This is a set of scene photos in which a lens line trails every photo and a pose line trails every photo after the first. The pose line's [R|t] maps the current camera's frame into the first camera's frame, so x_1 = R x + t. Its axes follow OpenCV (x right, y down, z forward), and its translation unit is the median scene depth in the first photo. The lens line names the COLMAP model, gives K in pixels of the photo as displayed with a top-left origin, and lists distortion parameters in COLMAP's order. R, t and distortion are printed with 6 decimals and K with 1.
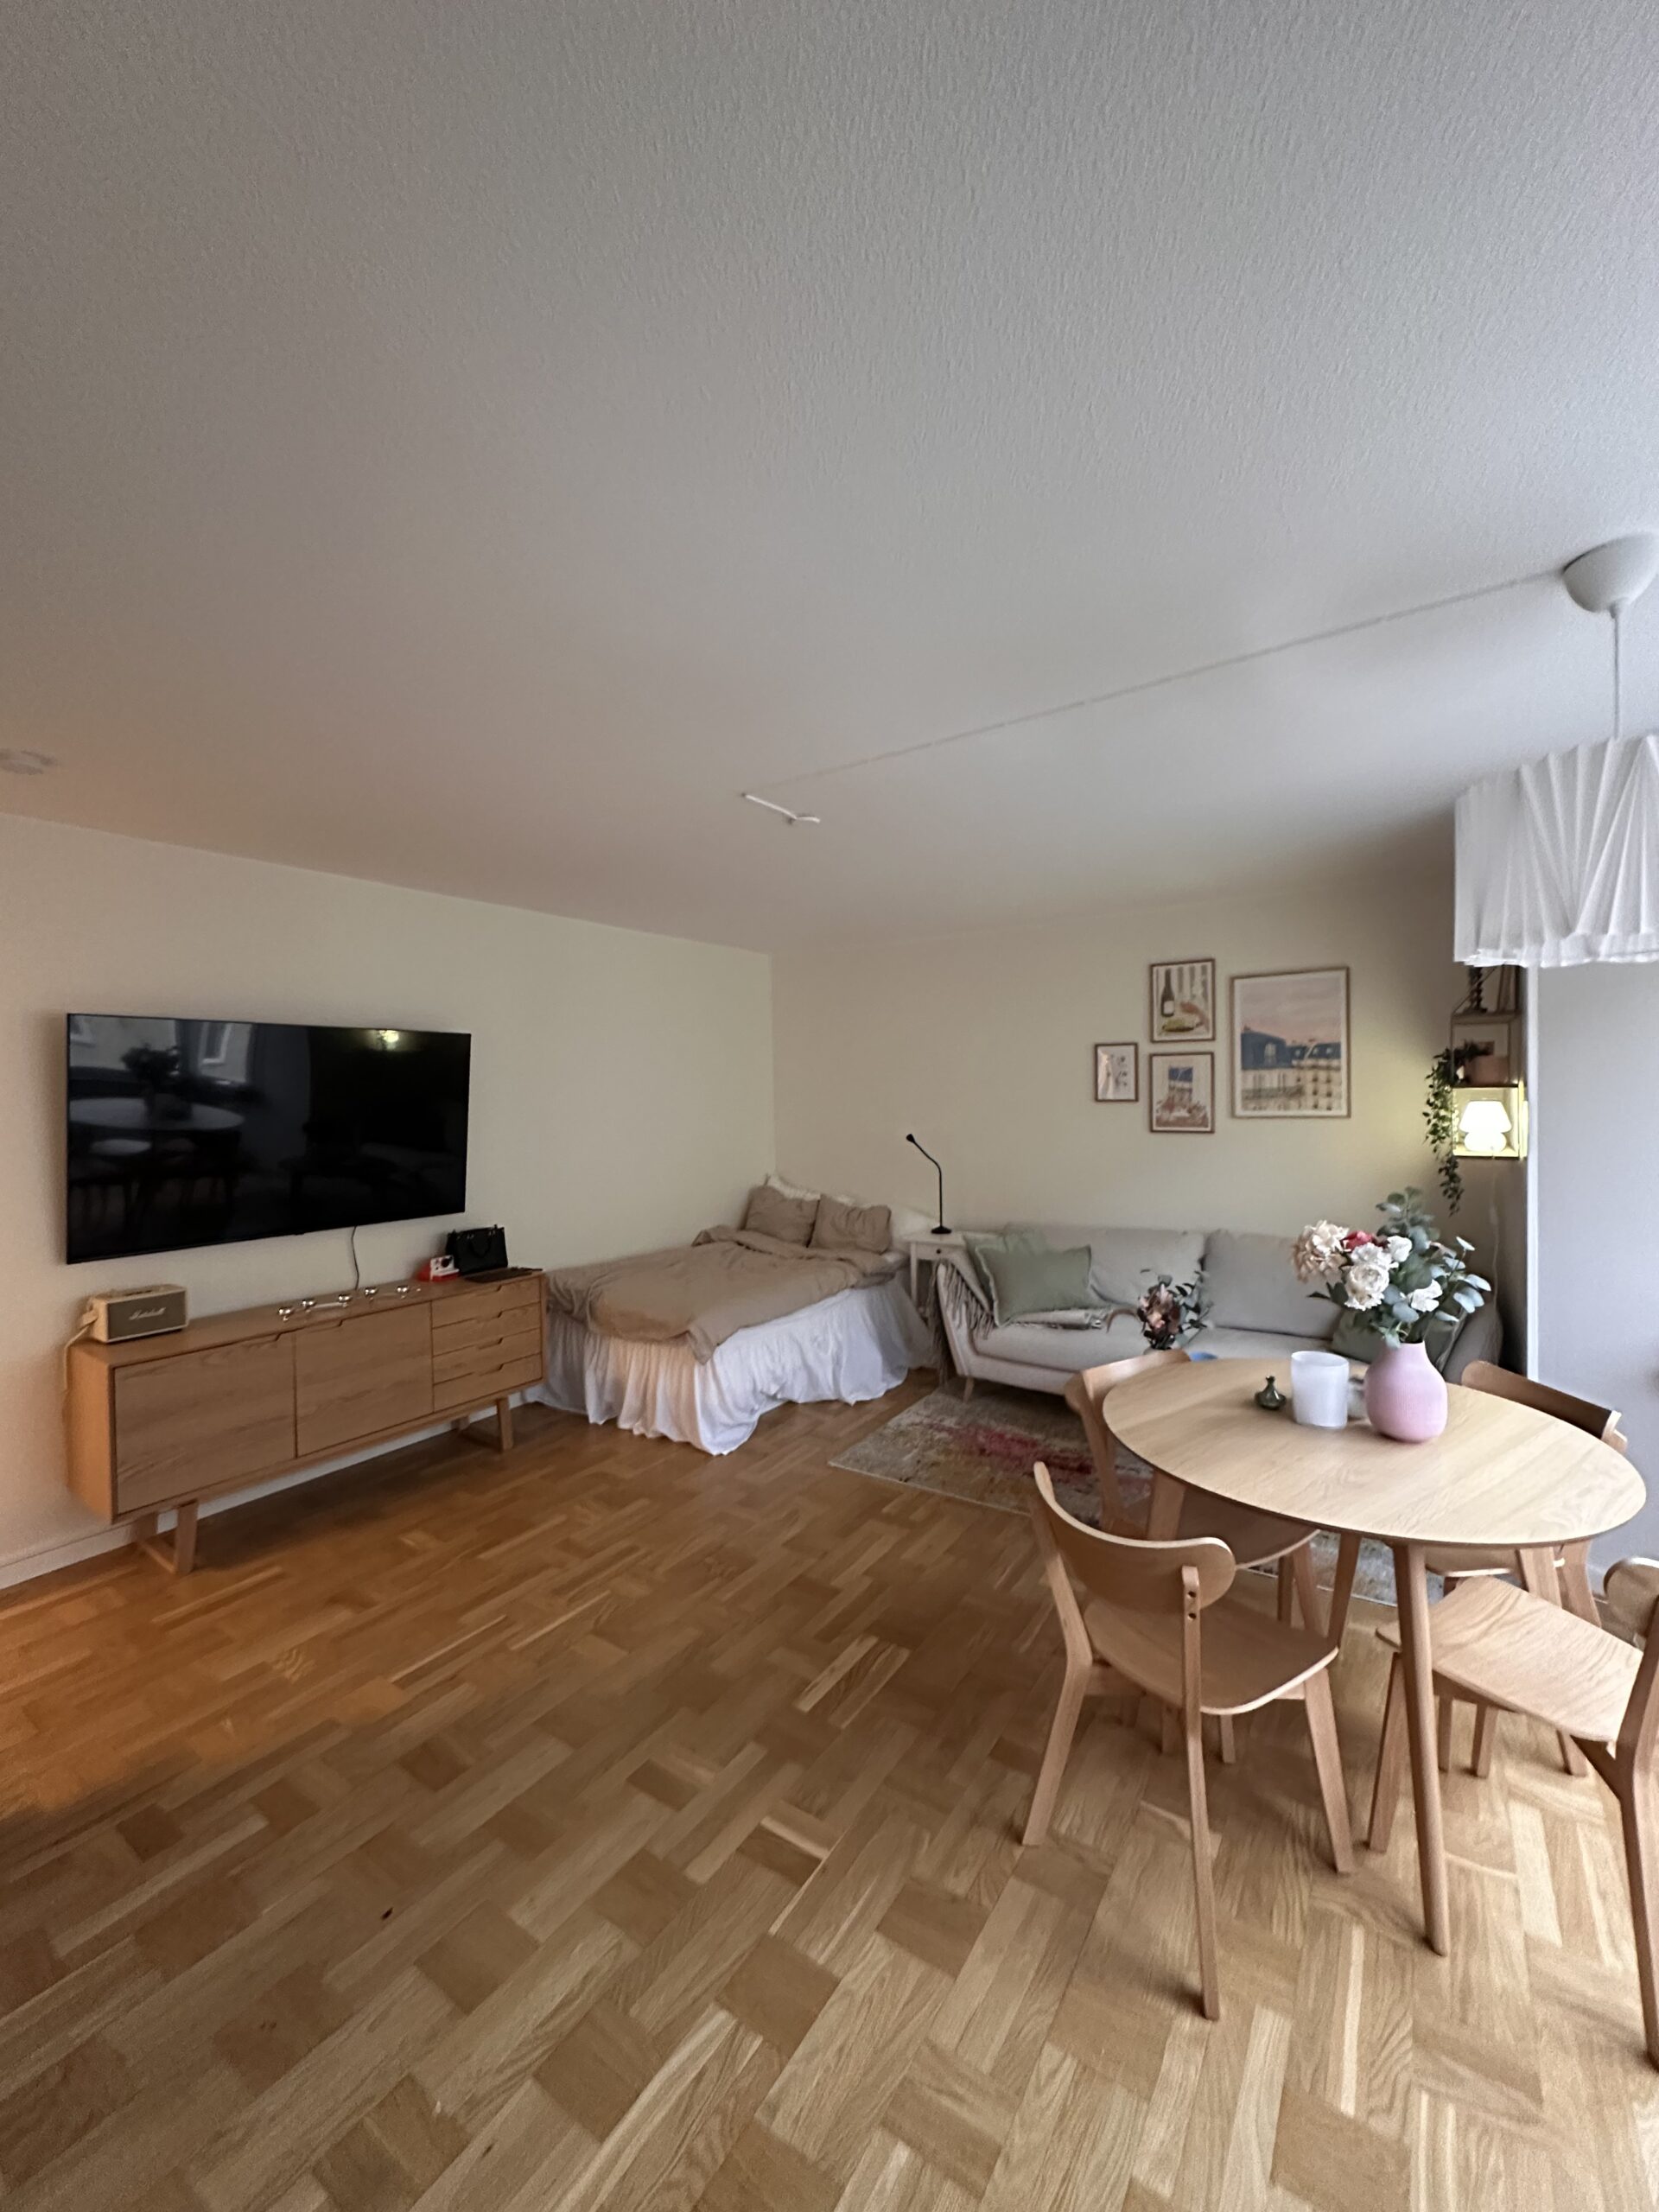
lens RADIAL K [[884.9, 0, 830.6], [0, 884.9, 1106.2], [0, 0, 1]] dist [0.002154, 0.000014]
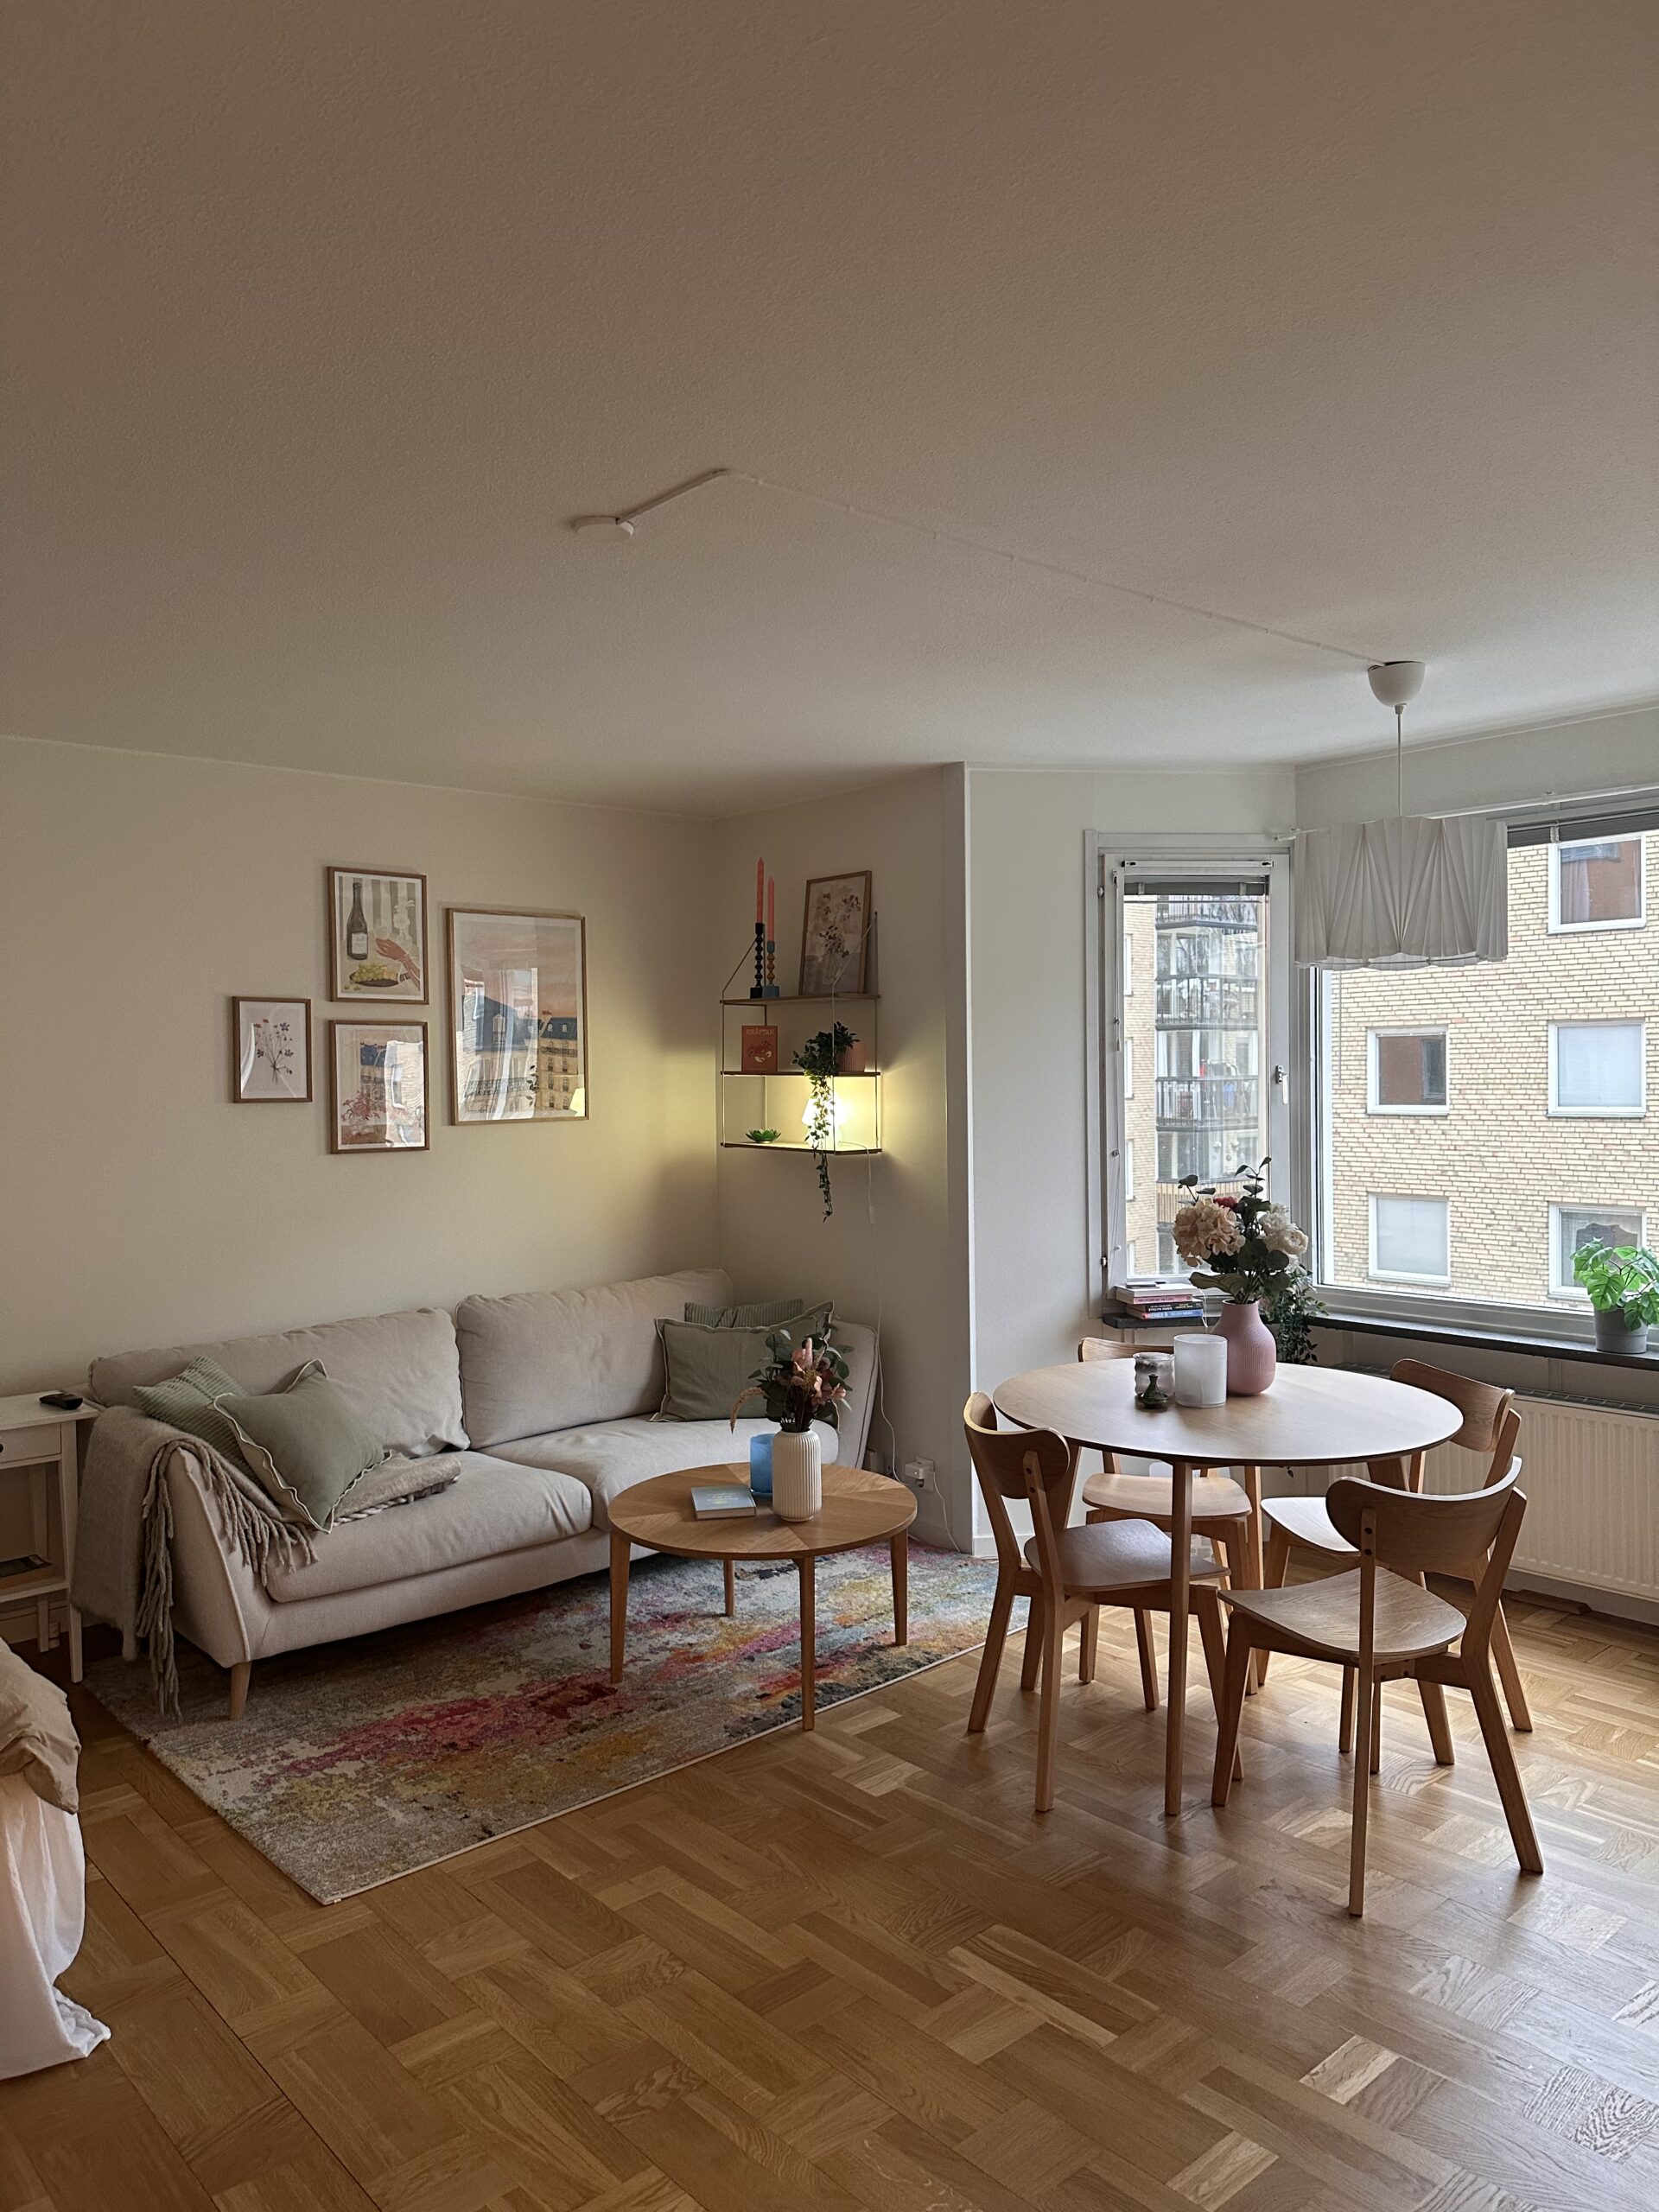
lens RADIAL K [[1559.9, 0, 830.1], [0, 1559.9, 1099.4], [0, 0, 1]] dist [0.012586, 0.000012]
pose [[0.248797, -0.002686, 0.968552, -0.614206], [0.026808, 0.999632, -0.004115, 0.006737], [-0.968185, 0.026989, 0.248778, 0.474375]]
